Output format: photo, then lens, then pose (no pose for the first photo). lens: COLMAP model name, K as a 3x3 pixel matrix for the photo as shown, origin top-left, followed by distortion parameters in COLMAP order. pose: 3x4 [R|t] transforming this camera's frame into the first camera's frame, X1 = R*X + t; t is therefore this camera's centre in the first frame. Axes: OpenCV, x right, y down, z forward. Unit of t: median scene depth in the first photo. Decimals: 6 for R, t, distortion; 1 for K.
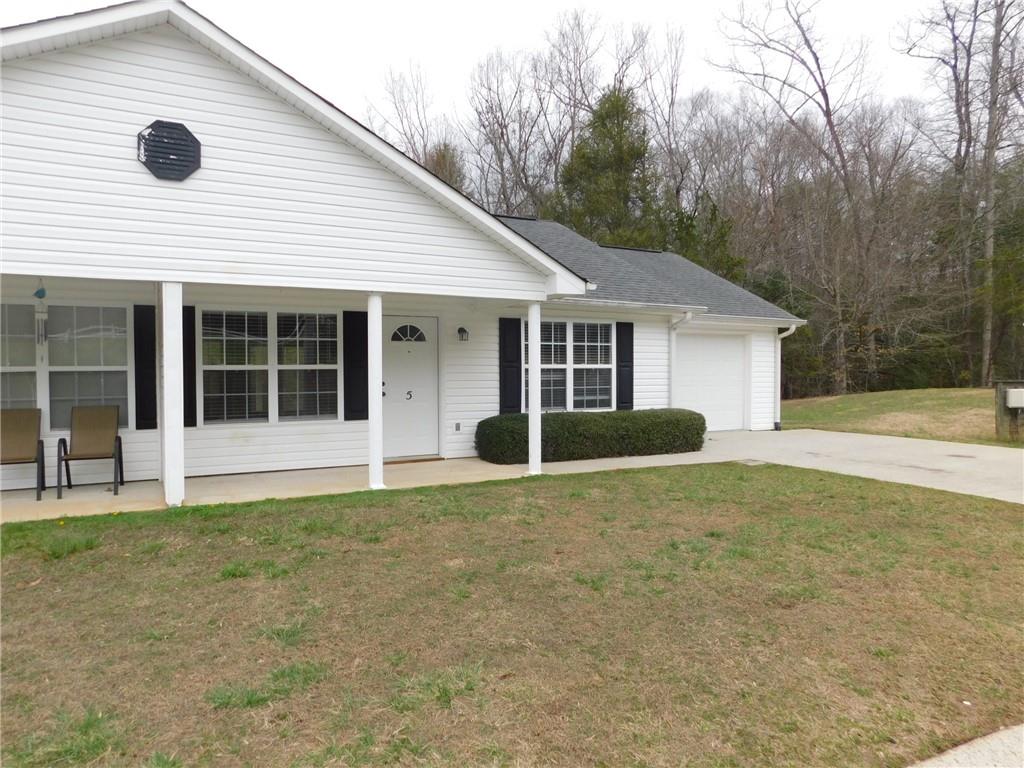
lens RADIAL K [[688.2, 0, 512.0], [0, 688.2, 384.0], [0, 0, 1]] dist [-0.009922, 0.001332]
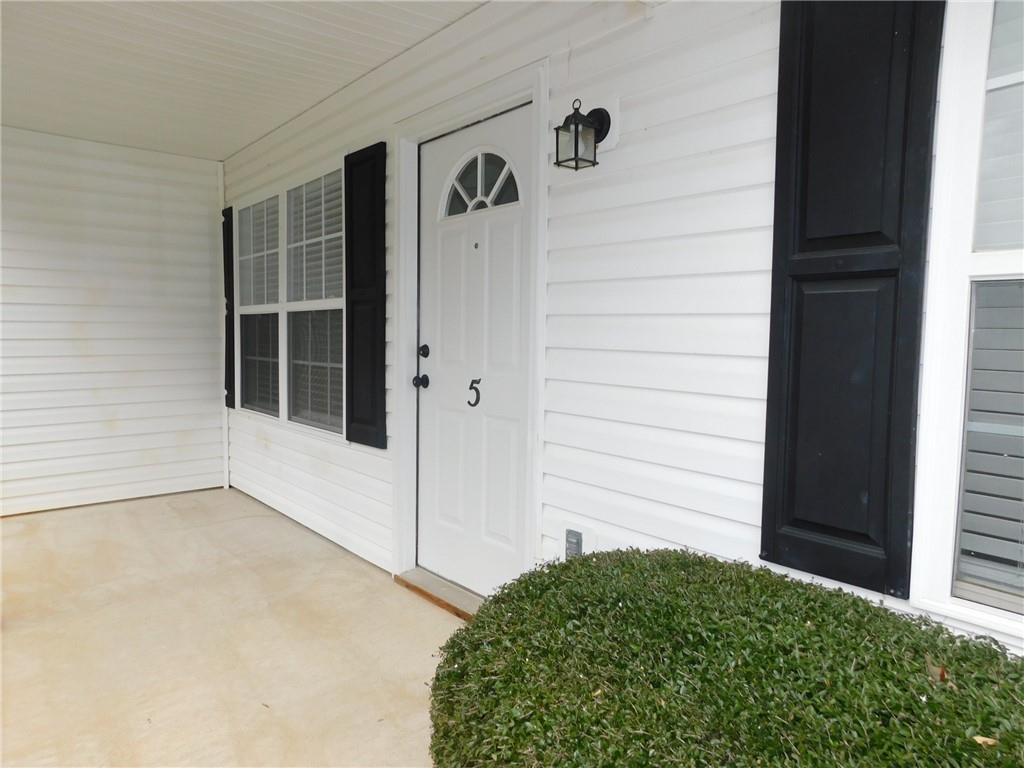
lens RADIAL K [[691.9, 0, 538.5], [0, 691.9, 379.7], [0, 0, 1]] dist [0.003584, 0.001300]
pose [[0.199885, 0.070896, -0.977251, 0.131563], [-0.031290, 0.997332, 0.065953, -0.008644], [0.979320, 0.017395, 0.201570, 0.848767]]
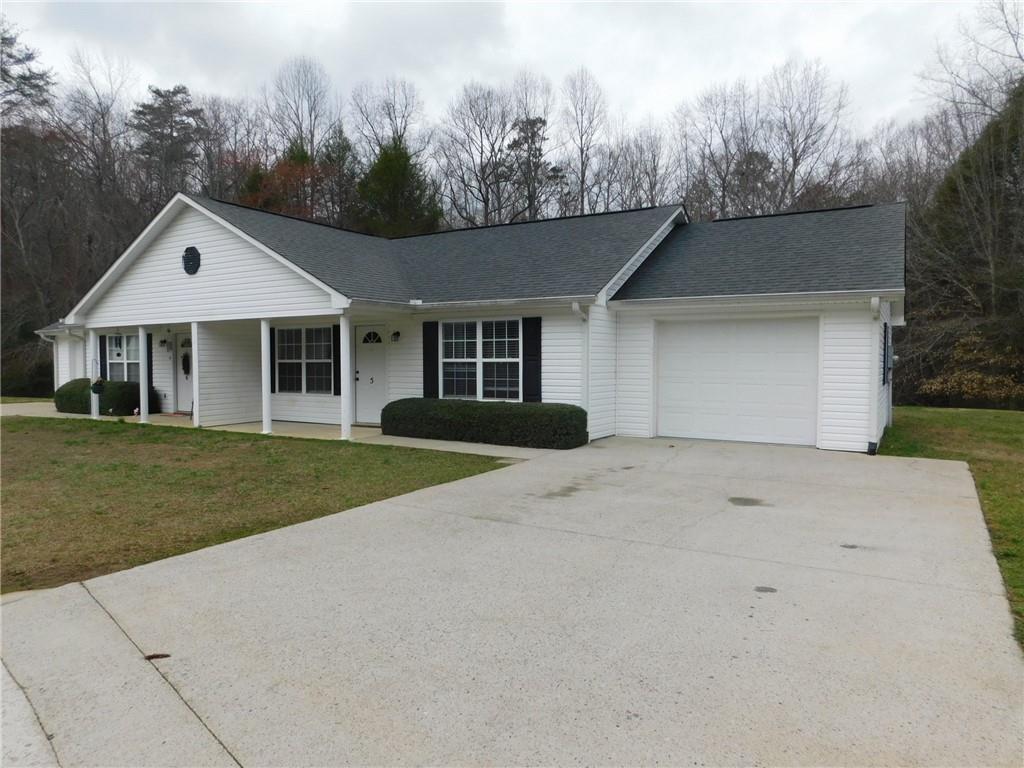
lens RADIAL K [[688.2, 0, 512.0], [0, 688.2, 384.0], [0, 0, 1]] dist [-0.009922, 0.001332]
pose [[0.481375, 0.030527, -0.875983, 1.099577], [-0.020241, 0.999514, 0.023710, -0.014313], [0.876281, 0.006317, 0.481759, 0.495977]]
